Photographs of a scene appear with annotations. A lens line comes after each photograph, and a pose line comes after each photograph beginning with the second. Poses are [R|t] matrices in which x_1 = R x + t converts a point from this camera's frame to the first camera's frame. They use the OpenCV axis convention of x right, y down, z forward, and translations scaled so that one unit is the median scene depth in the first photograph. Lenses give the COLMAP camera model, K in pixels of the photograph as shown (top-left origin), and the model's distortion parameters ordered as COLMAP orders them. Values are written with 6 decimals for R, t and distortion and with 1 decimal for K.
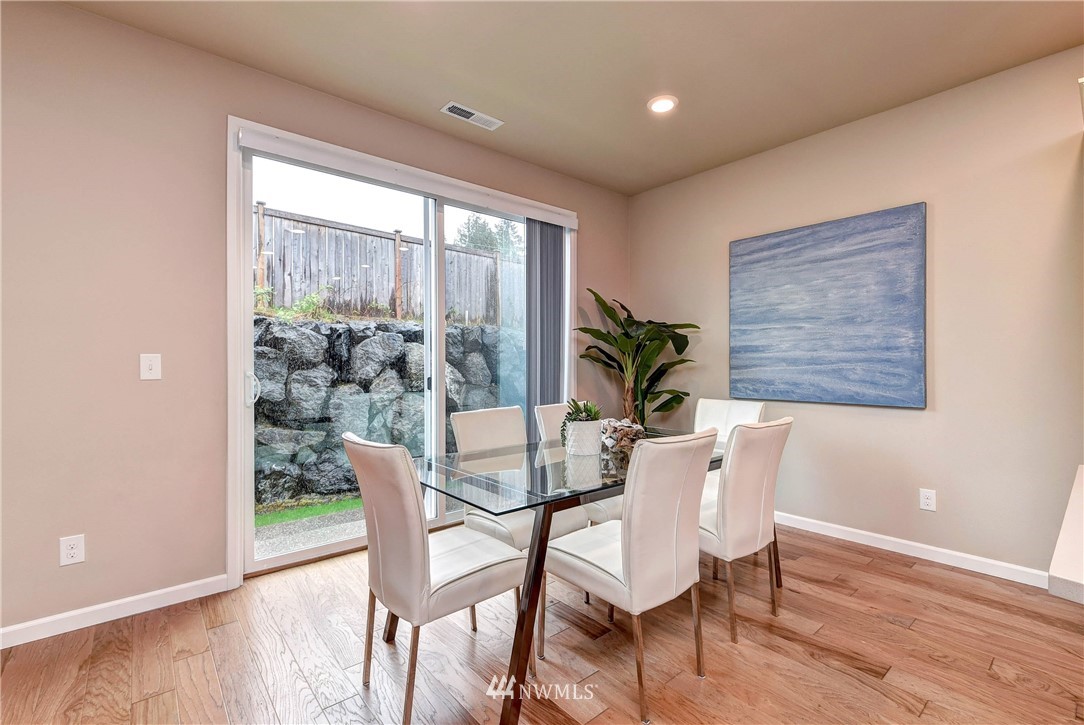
lens RADIAL K [[474.9, 0, 539.0], [0, 474.9, 364.5], [0, 0, 1]] dist [-0.002730, -0.000791]
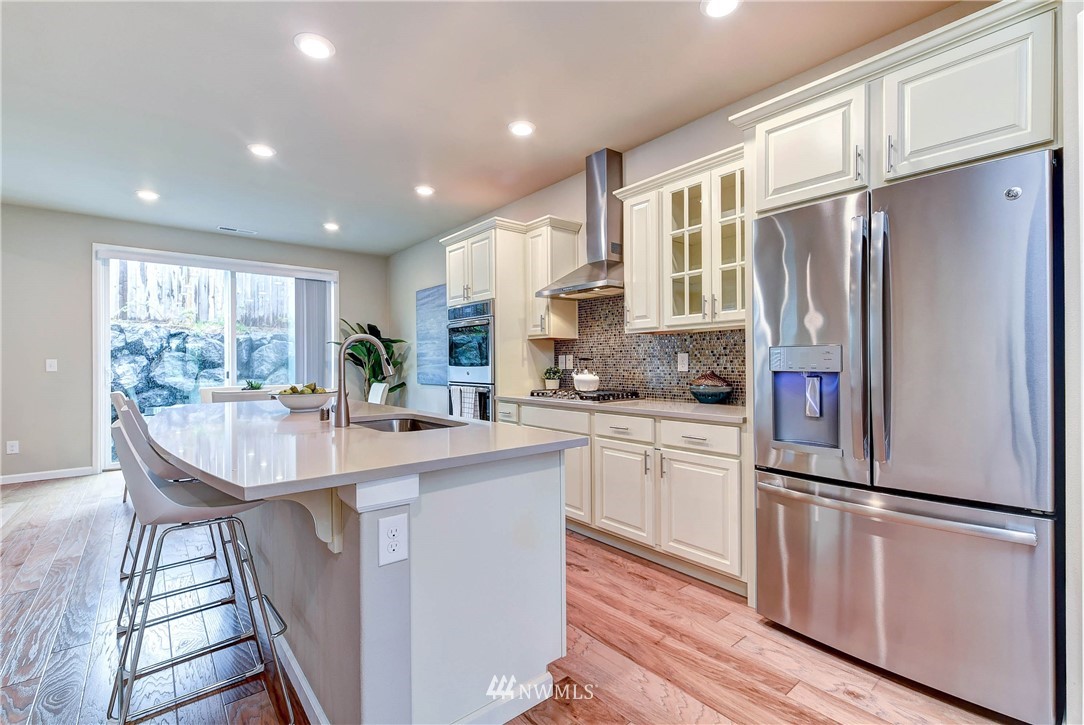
lens RADIAL K [[474.9, 0, 540.8], [0, 474.9, 362.7], [0, 0, 1]] dist [-0.002730, -0.000791]
pose [[0.999981, -0.000554, -0.006088, 0.947328], [0.000513, 0.999977, -0.006773, 0.007477], [0.006091, 0.006770, 0.999959, -0.758350]]
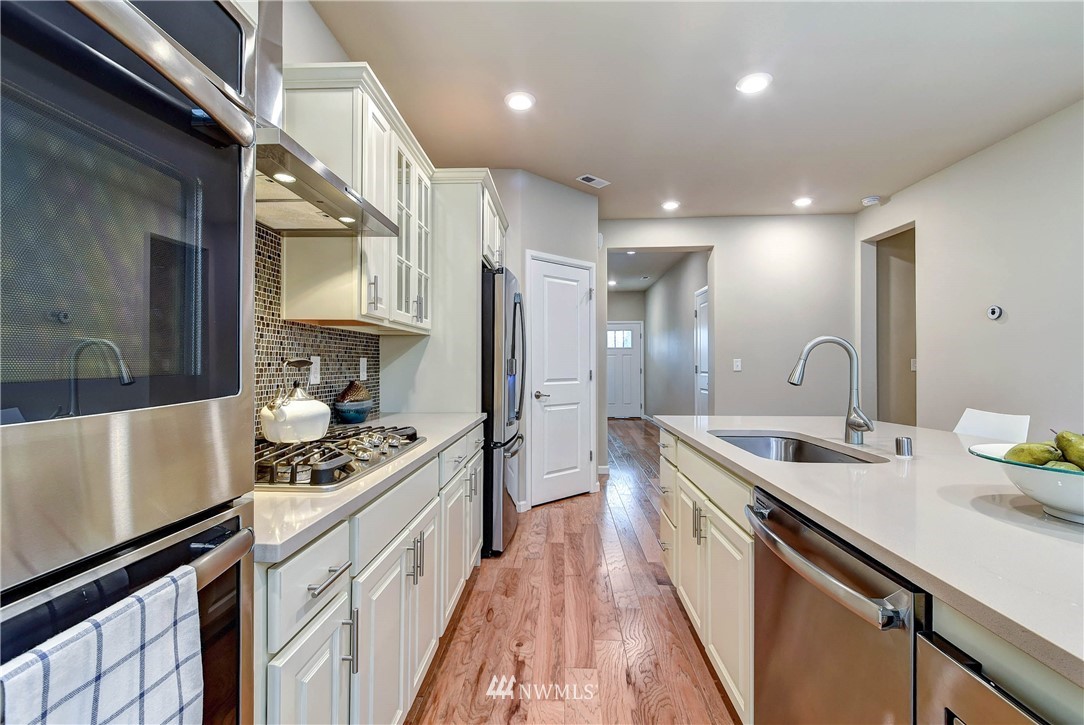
lens RADIAL K [[474.9, 0, 544.3], [0, 474.9, 364.7], [0, 0, 1]] dist [-0.002730, -0.000791]
pose [[-0.735755, 0.005964, 0.677221, 0.590502], [0.006726, 0.999976, -0.001500, -0.003862], [-0.677214, 0.003451, -0.735778, 0.442493]]
